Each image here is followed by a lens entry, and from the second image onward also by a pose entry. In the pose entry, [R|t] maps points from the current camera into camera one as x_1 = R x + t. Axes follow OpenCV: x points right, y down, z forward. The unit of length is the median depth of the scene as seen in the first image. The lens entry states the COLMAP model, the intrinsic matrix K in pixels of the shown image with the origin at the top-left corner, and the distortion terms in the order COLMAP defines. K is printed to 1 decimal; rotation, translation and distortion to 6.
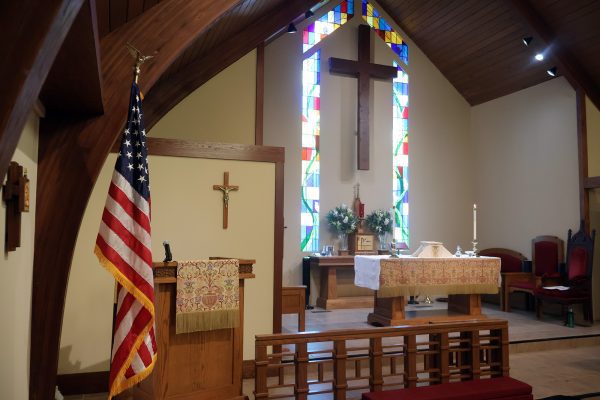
lens RADIAL K [[501.2, 0, 297.2], [0, 501.2, 205.5], [0, 0, 1]] dist [-0.005158, -0.003631]
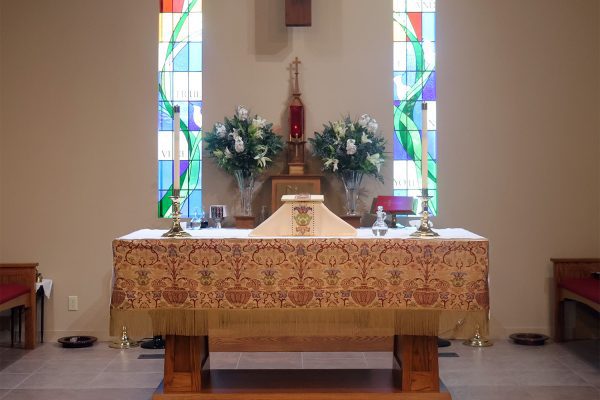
lens RADIAL K [[945.5, 0, 298.3], [0, 945.5, 164.8], [0, 0, 1]] dist [0.081471, 0.000000]
pose [[0.937865, -0.015769, -0.346642, 0.412765], [0.030142, 0.998893, 0.036111, 0.017565], [0.345689, -0.044316, 0.937302, 0.251093]]
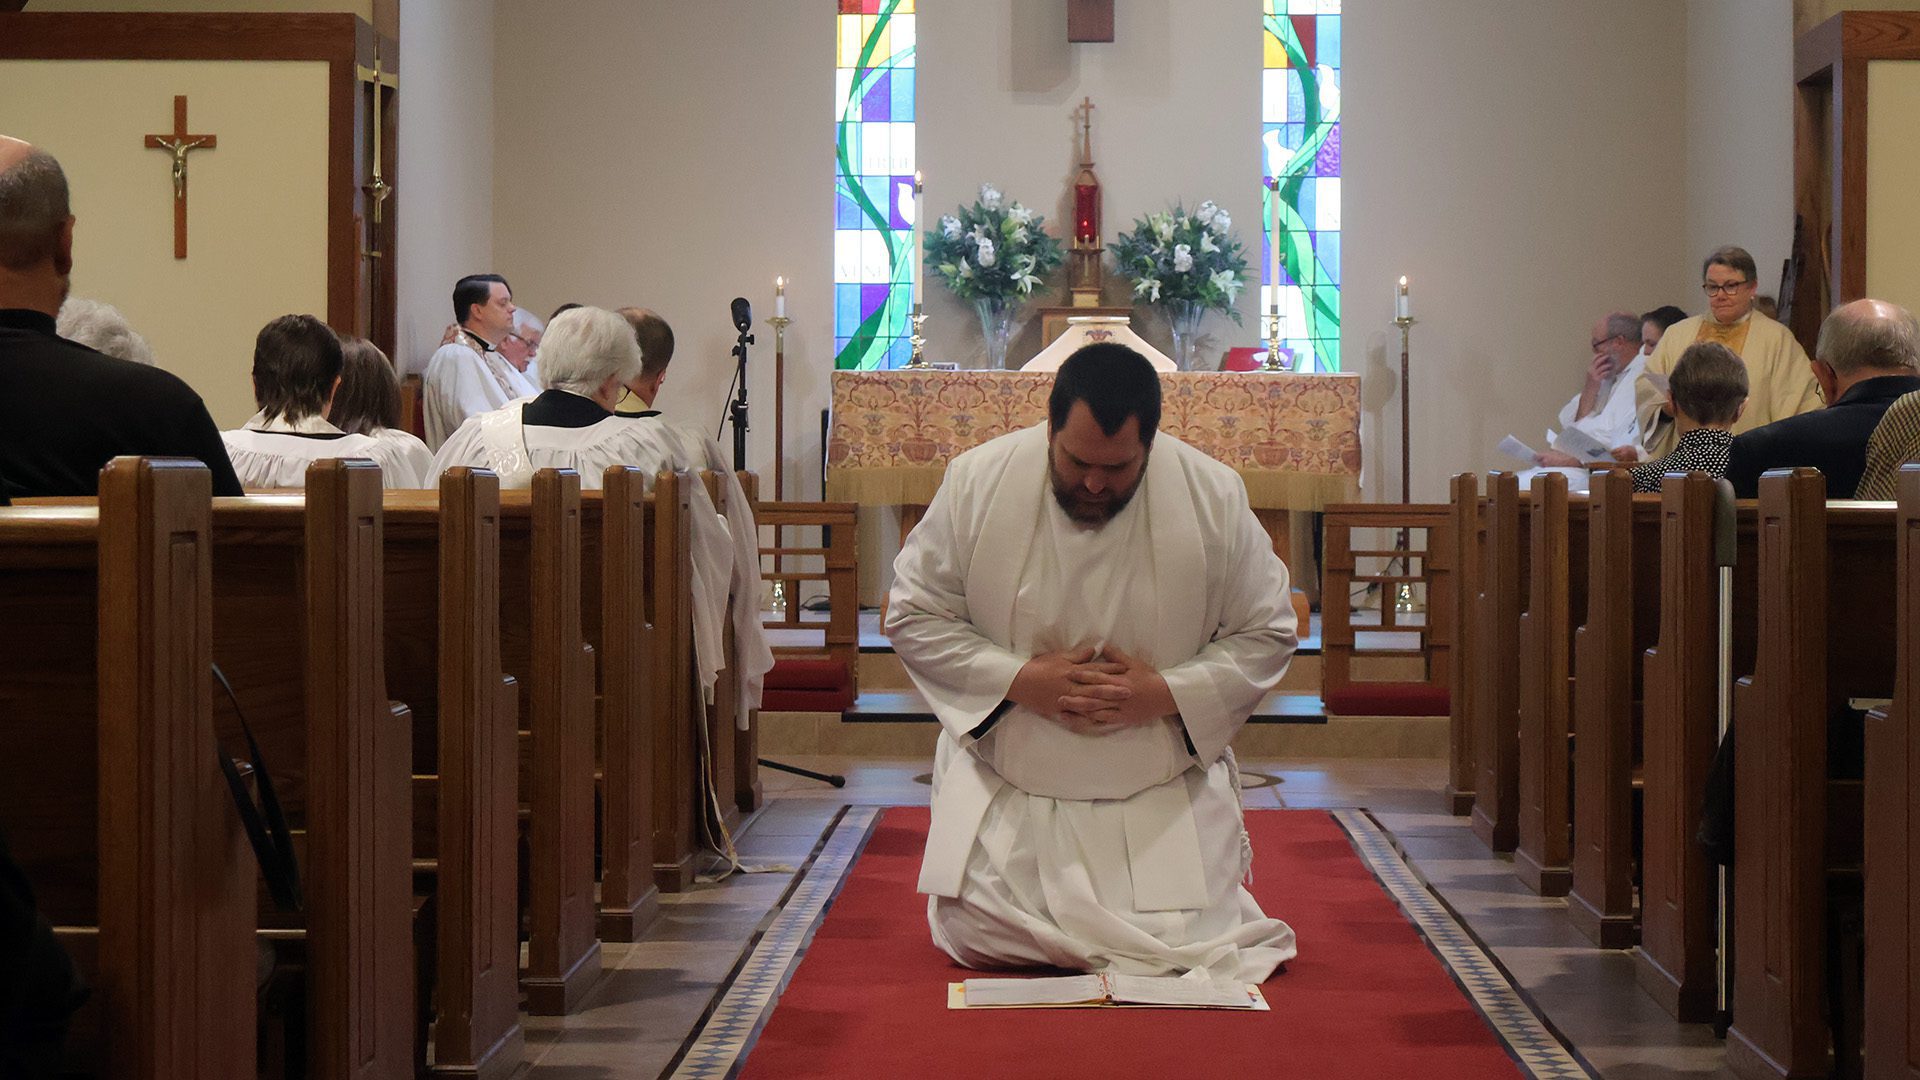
lens RADIAL K [[3850.8, 0, 974.4], [0, 3850.8, 534.2], [0, 0, 1]] dist [0.060624, 0.000000]
pose [[0.929551, 0.000028, -0.368693, 0.762720], [0.024561, 0.997774, 0.062000, 0.047417], [0.367874, -0.066687, 0.927481, -0.733006]]
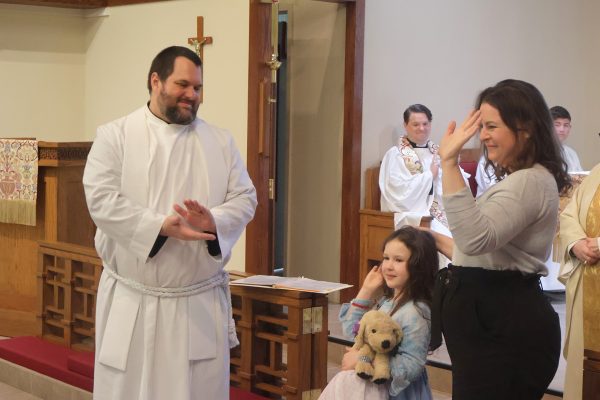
lens RADIAL K [[1158.3, 0, 300.3], [0, 1158.3, 198.4], [0, 0, 1]] dist [-0.036110, 0.000000]
pose [[0.357535, 0.071836, -0.931133, 0.739973], [0.037175, 0.995152, 0.091050, 0.020899], [0.933159, -0.067169, 0.353131, 0.320252]]
